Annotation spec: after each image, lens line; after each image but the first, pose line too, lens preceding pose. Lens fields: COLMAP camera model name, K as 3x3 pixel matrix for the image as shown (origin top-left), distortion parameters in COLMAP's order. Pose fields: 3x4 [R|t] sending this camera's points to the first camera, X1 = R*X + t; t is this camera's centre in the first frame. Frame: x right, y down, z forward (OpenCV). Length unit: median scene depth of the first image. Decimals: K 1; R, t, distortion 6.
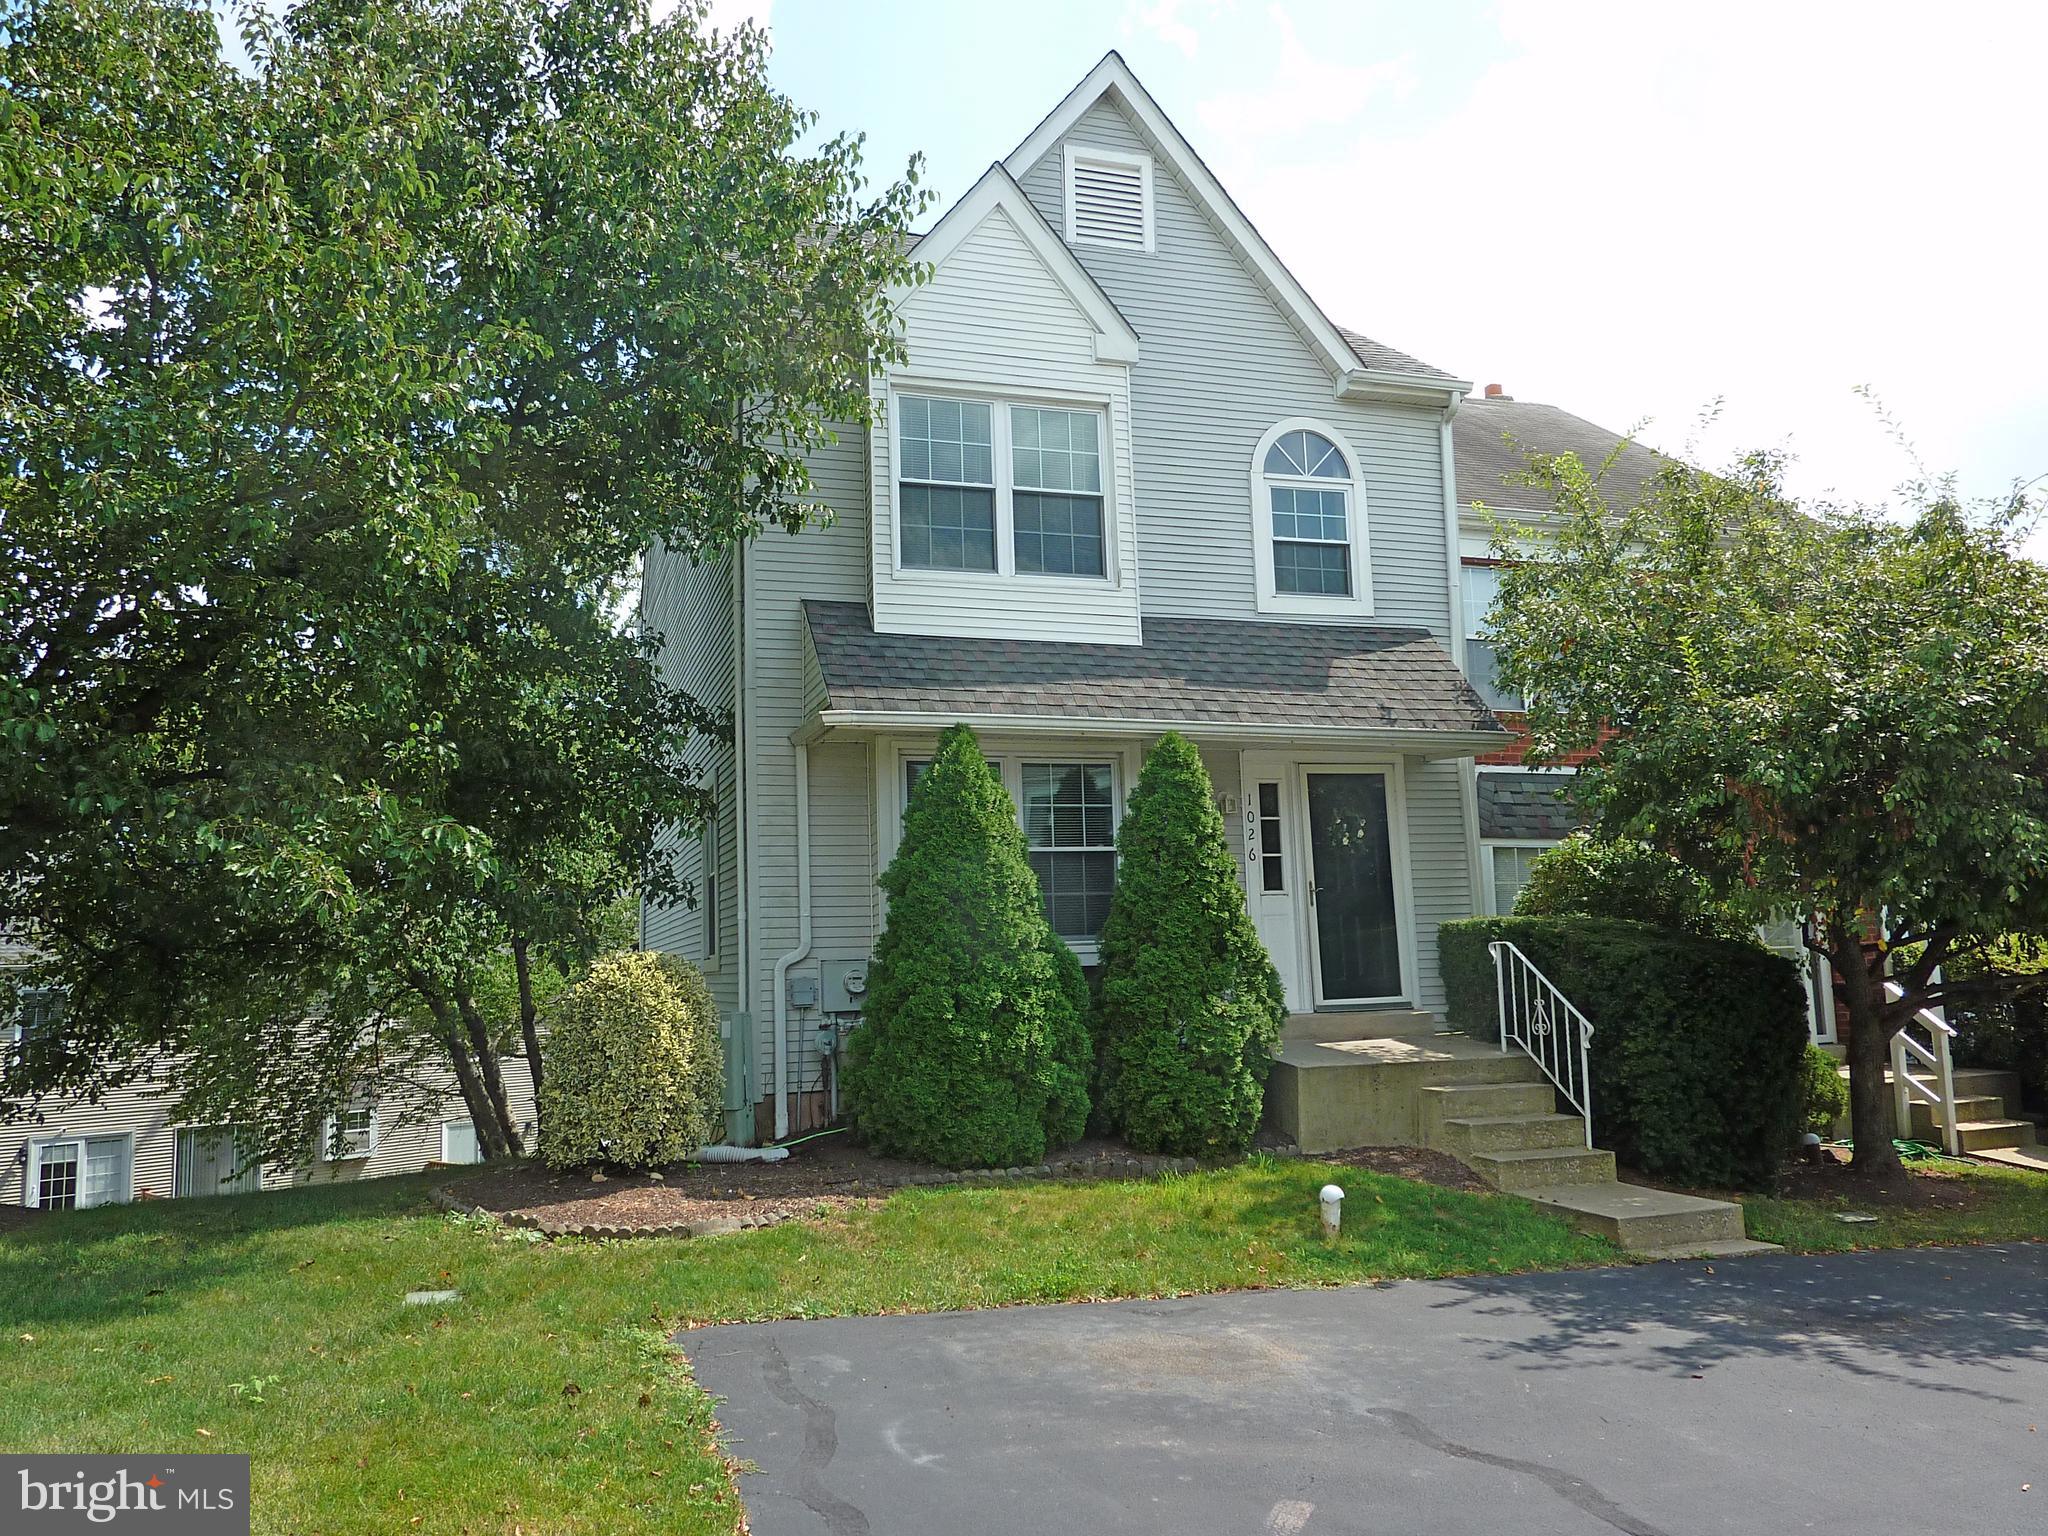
lens RADIAL K [[1562.5, 0, 1024.0], [0, 1562.5, 763.7], [0, 0, 1]] dist [-0.022612, -0.016246]
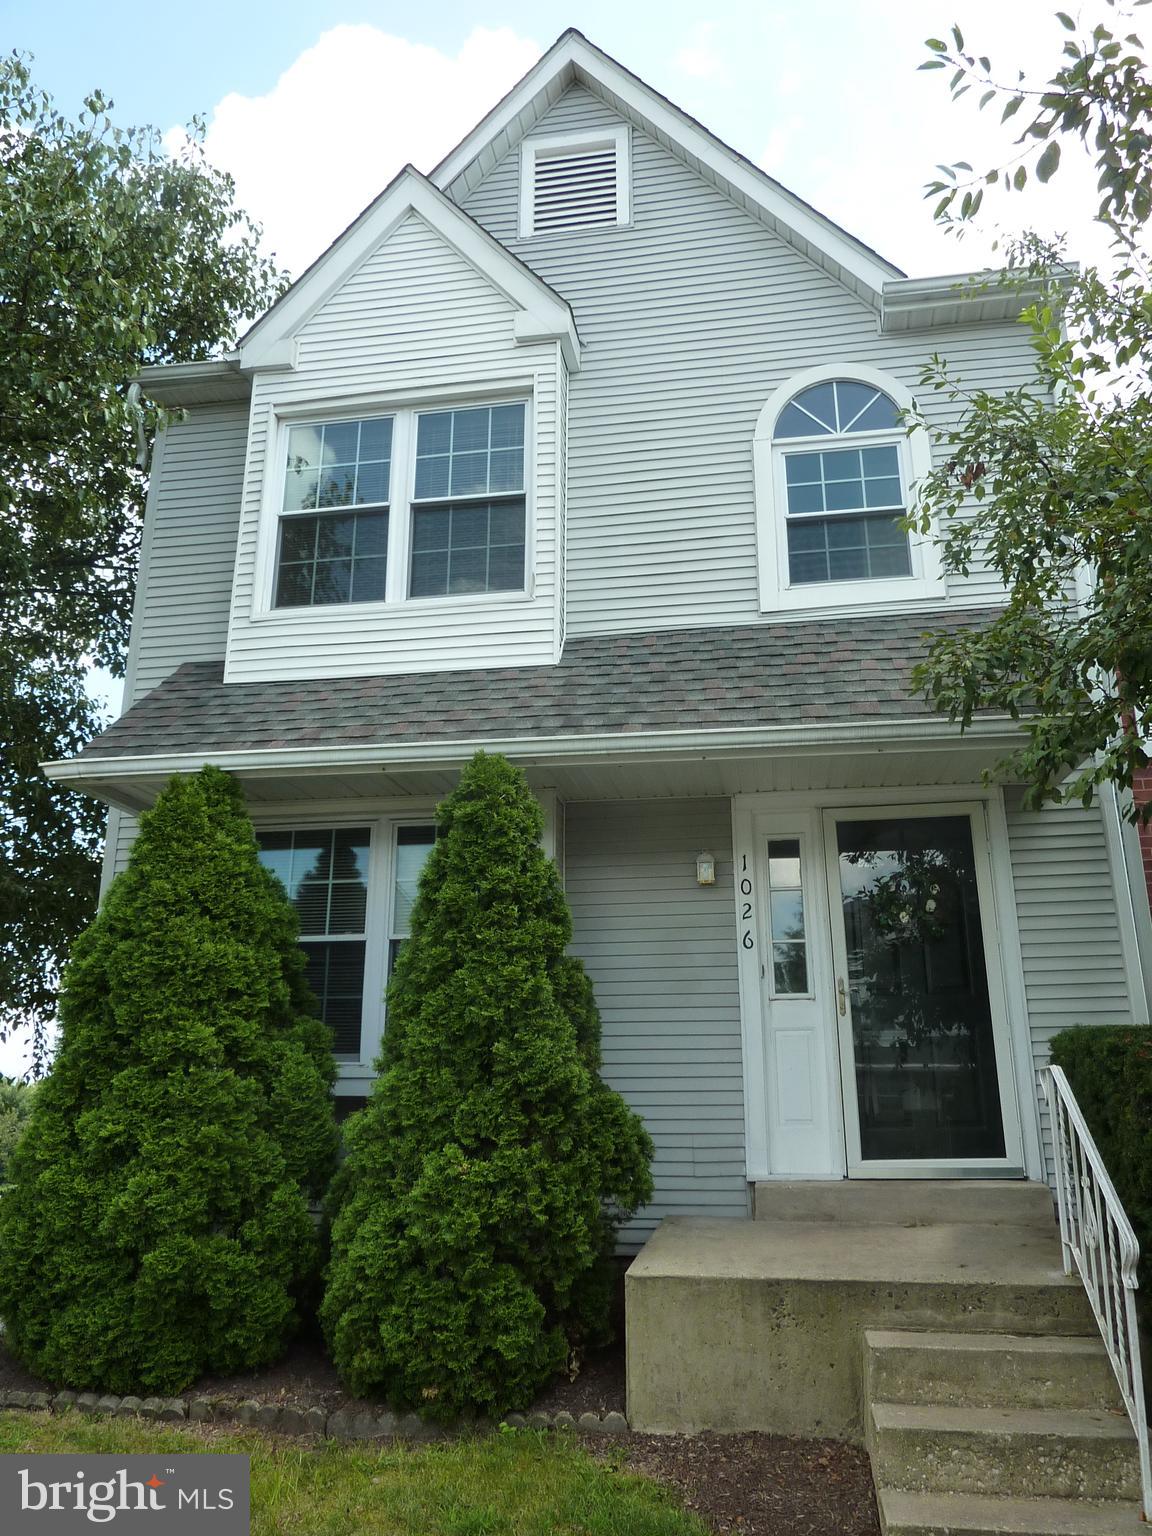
lens RADIAL K [[1171.8, 0, 575.8], [0, 1171.8, 769.7], [0, 0, 1]] dist [-0.022612, -0.016246]
pose [[0.879877, -0.108533, -0.462641, 0.340246], [0.036513, 0.986132, -0.161899, 0.067086], [0.473796, 0.125559, 0.871638, 0.511790]]
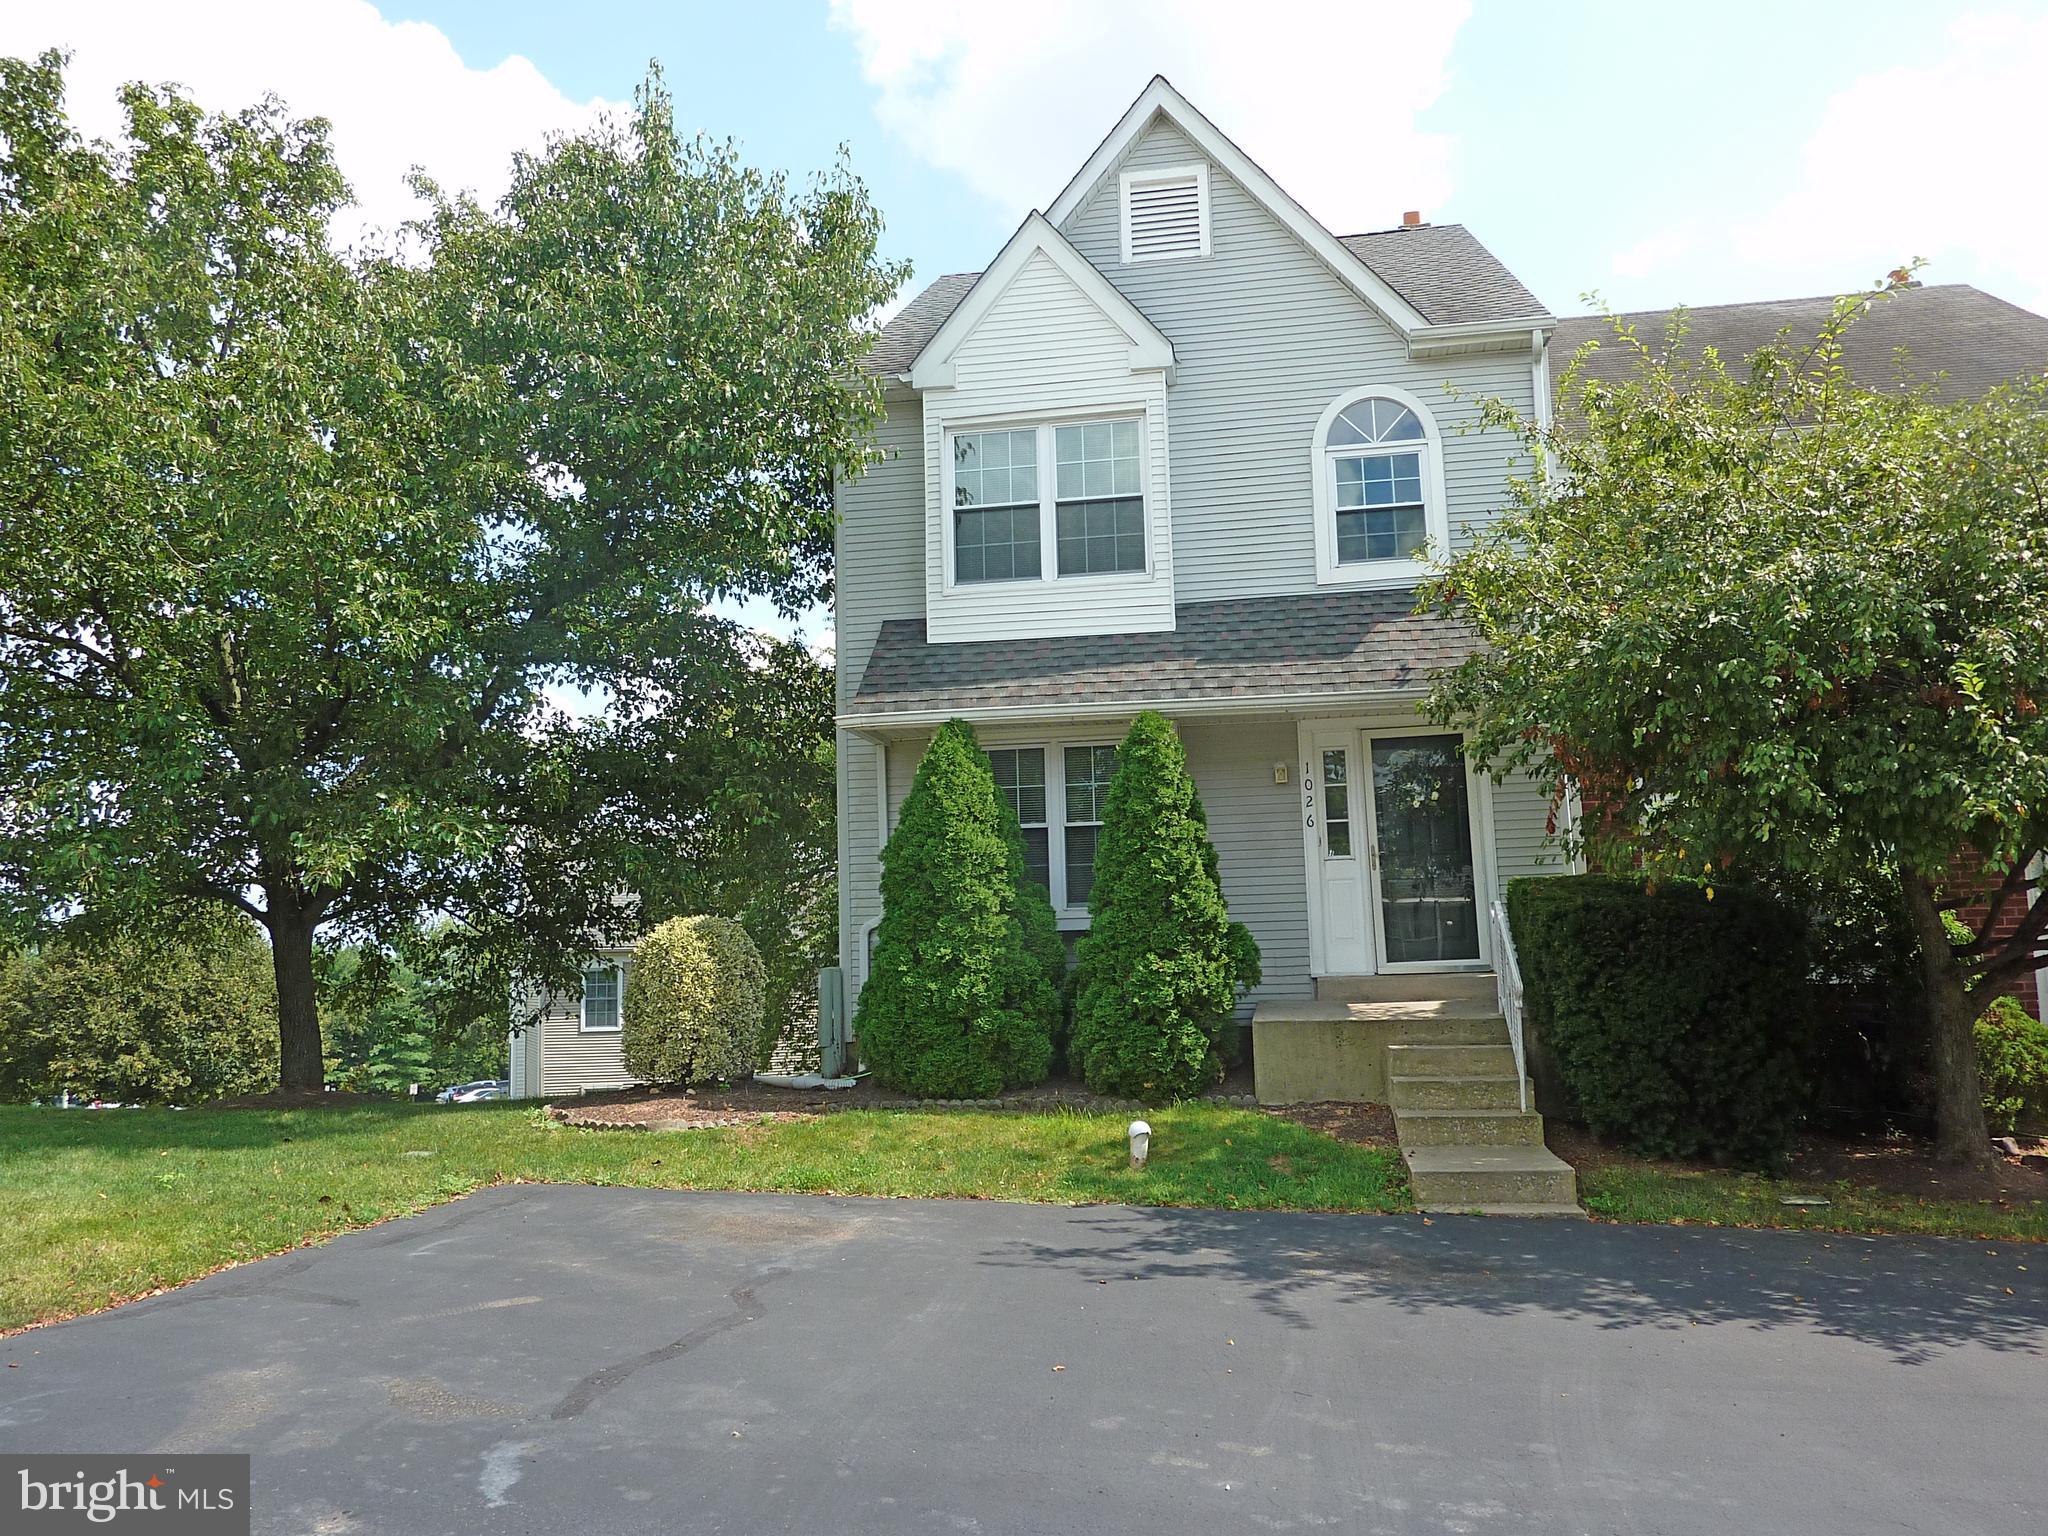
lens RADIAL K [[1562.5, 0, 1011.3], [0, 1562.5, 765.0], [0, 0, 1]] dist [-0.022612, -0.016246]
pose [[0.880329, -0.056373, -0.471001, 0.474830], [0.060741, 0.998136, -0.005935, 0.015967], [0.470458, -0.023384, 0.882113, -0.001264]]
